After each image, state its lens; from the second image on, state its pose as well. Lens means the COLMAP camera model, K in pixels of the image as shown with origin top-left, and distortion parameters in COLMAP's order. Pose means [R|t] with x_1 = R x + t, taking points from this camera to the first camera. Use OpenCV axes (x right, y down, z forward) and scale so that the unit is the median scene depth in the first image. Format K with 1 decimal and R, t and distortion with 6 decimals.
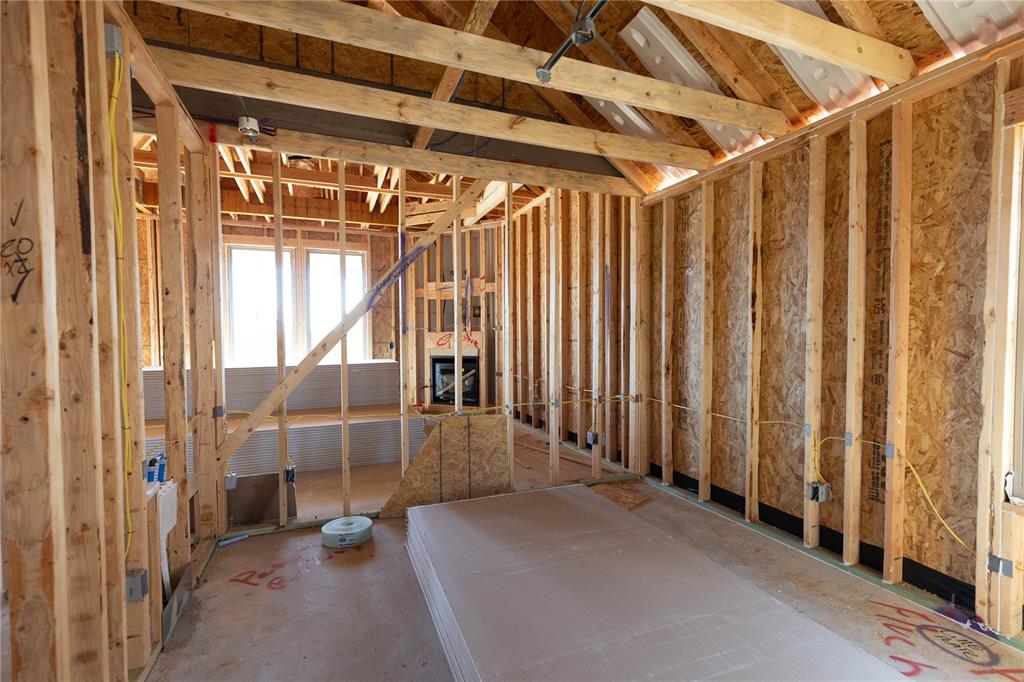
lens RADIAL K [[461.4, 0, 513.5], [0, 461.4, 353.1], [0, 0, 1]] dist [-0.000280, -0.000035]
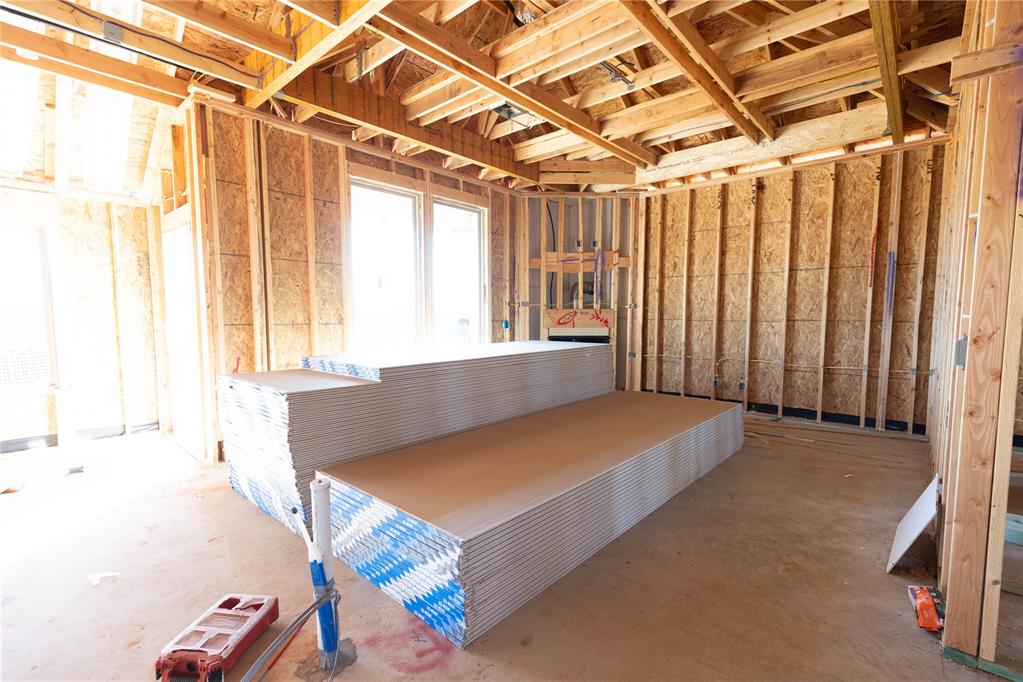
lens RADIAL K [[461.0, 0, 513.0], [0, 461.0, 353.1], [0, 0, 1]] dist [-0.000280, -0.000035]
pose [[0.893715, -0.030872, 0.447572, -0.658111], [0.009241, 0.998685, 0.050432, -0.007497], [-0.448541, -0.040936, 0.892824, 0.252457]]
